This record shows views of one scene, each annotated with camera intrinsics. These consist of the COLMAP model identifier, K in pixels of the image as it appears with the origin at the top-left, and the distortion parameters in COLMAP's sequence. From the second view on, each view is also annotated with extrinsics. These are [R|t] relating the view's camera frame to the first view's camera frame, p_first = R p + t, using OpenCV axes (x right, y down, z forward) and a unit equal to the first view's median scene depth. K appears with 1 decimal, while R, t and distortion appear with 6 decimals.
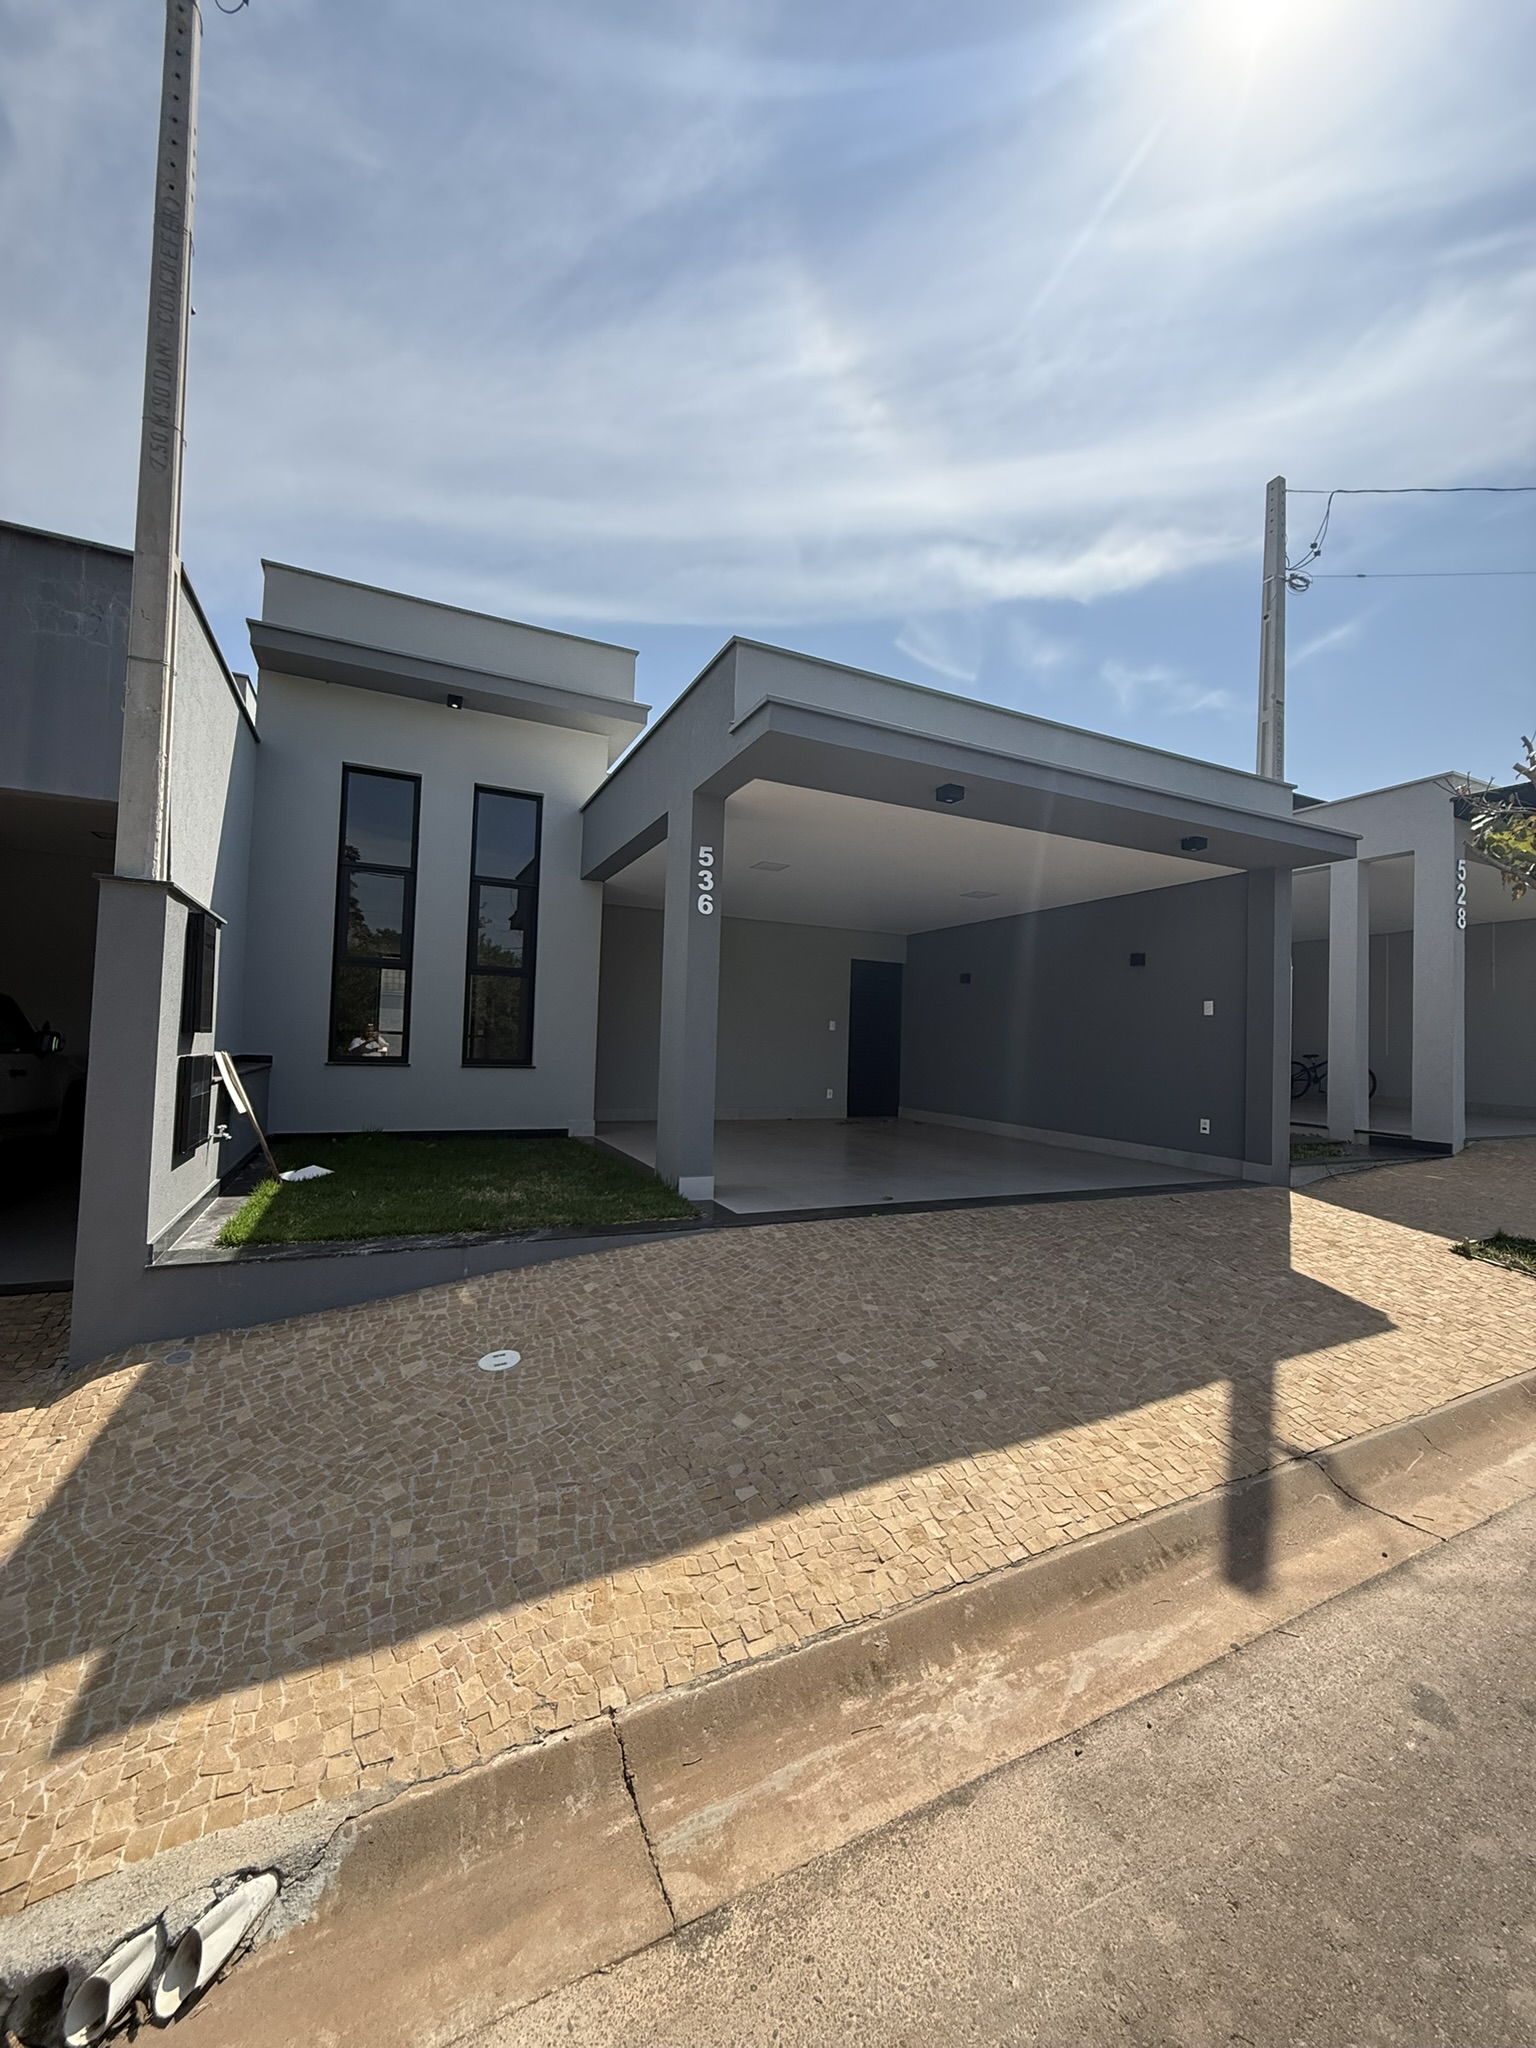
lens RADIAL K [[815.9, 0, 768.4], [0, 815.9, 1015.9], [0, 0, 1]] dist [-0.001171, 0.000133]
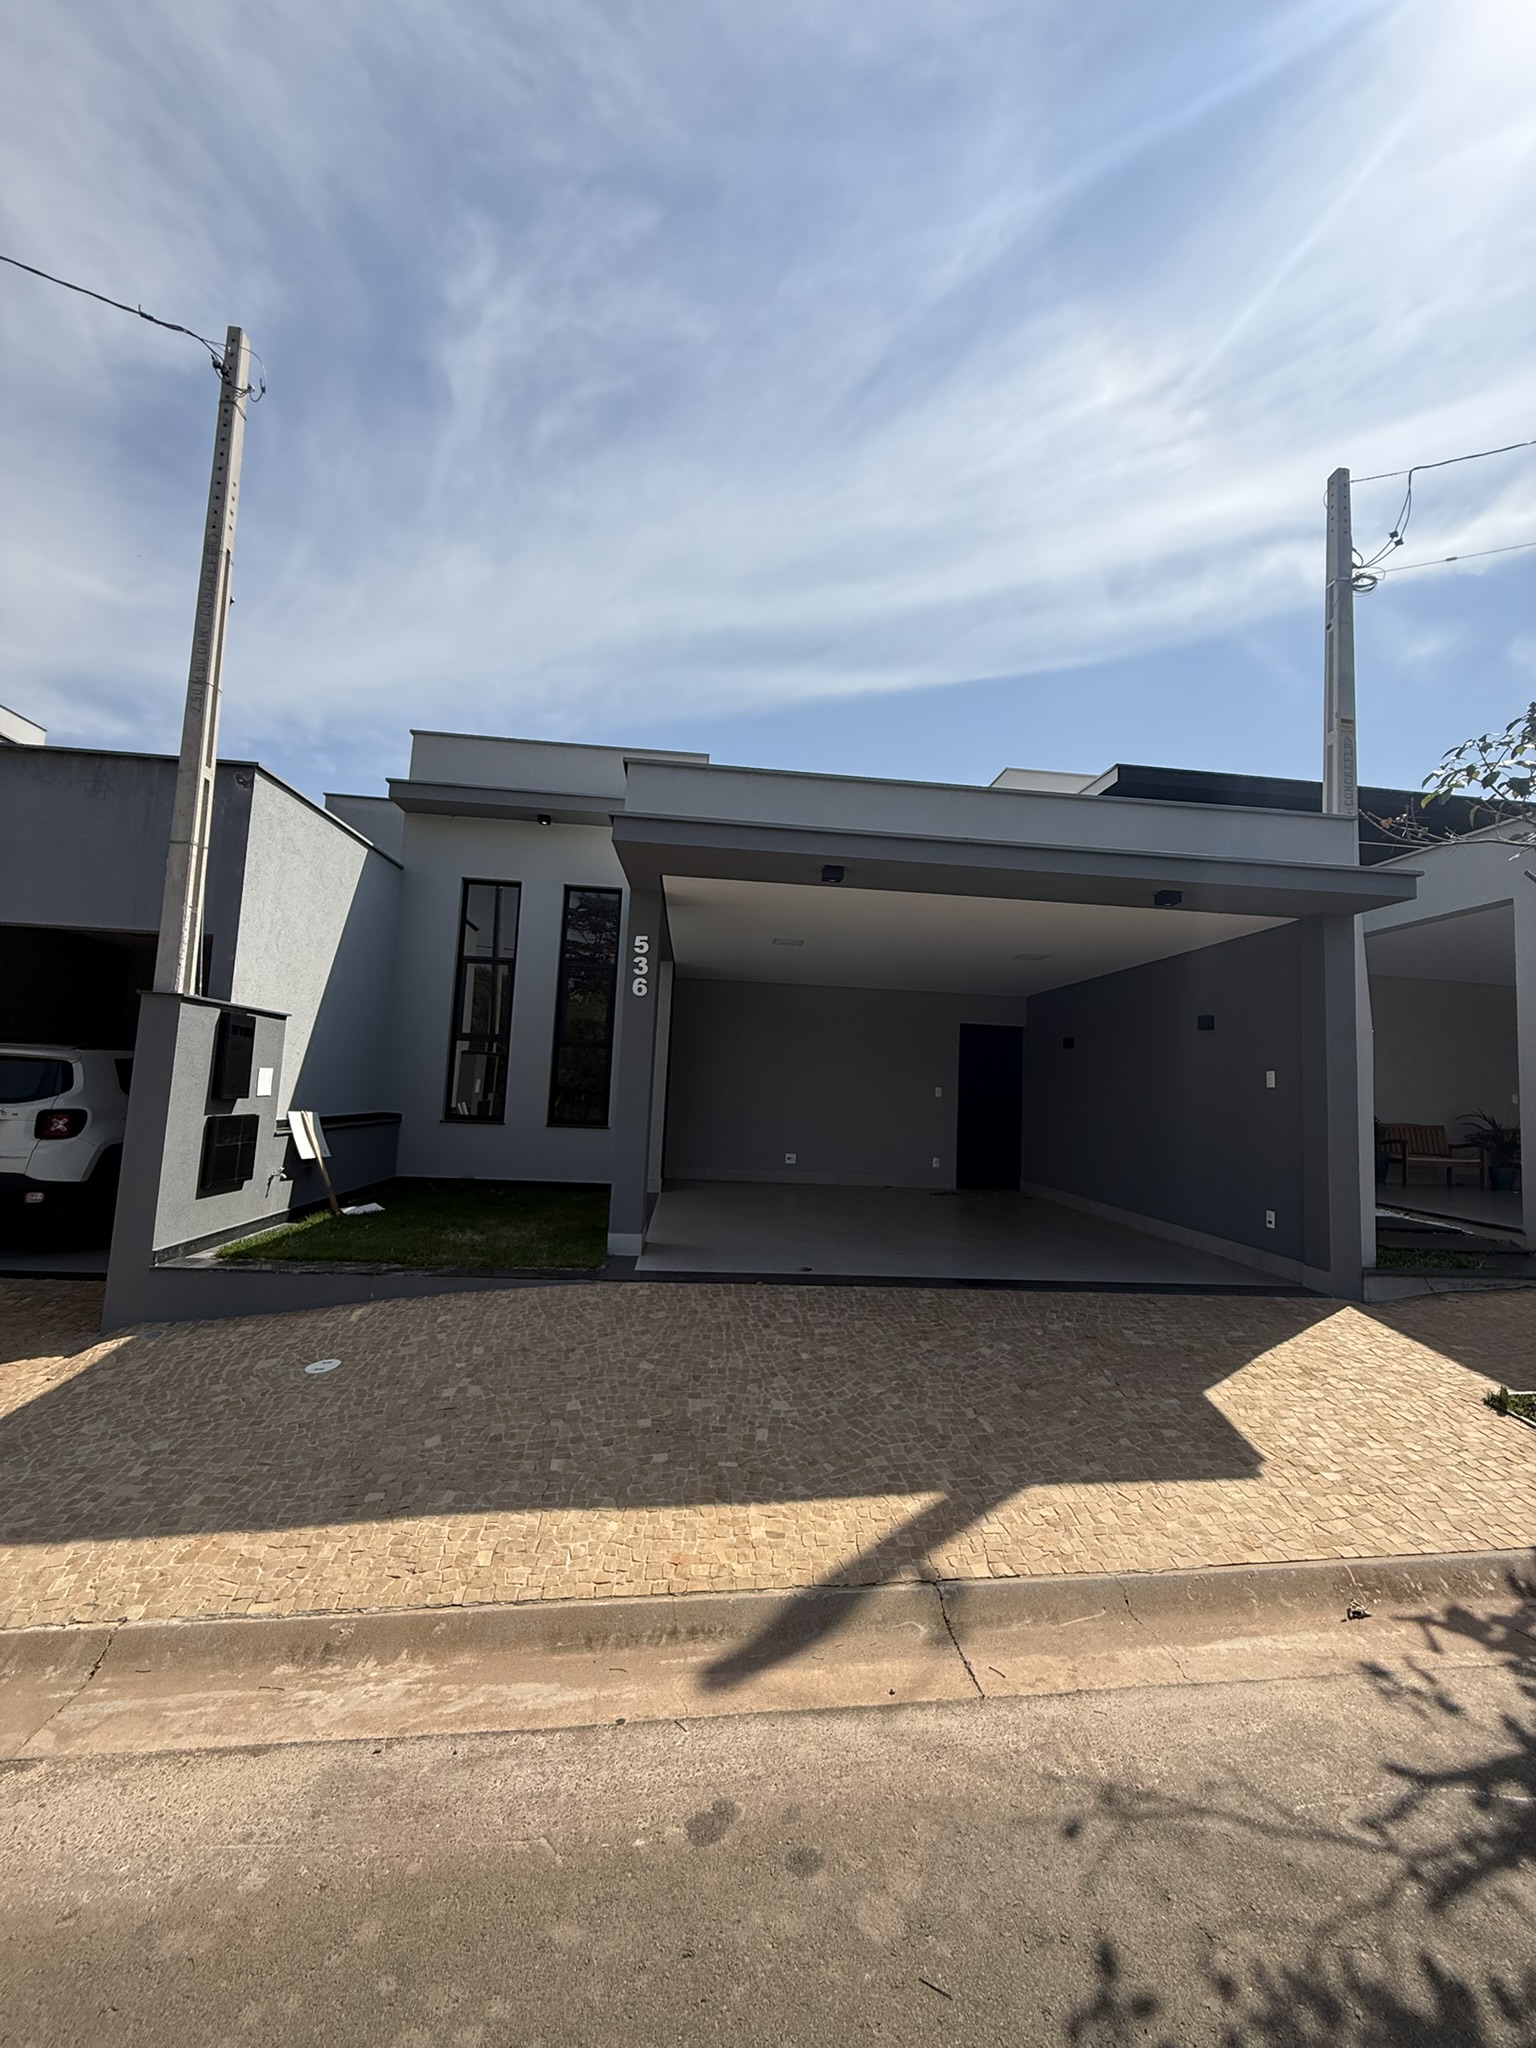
lens RADIAL K [[814.4, 0, 768.0], [0, 814.4, 1024.0], [0, 0, 1]] dist [0.000473, -0.000239]
pose [[0.937155, -0.017996, -0.348450, 0.846120], [-0.003540, 0.998127, -0.061070, -0.033586], [0.348897, 0.058465, 0.935336, 0.037492]]
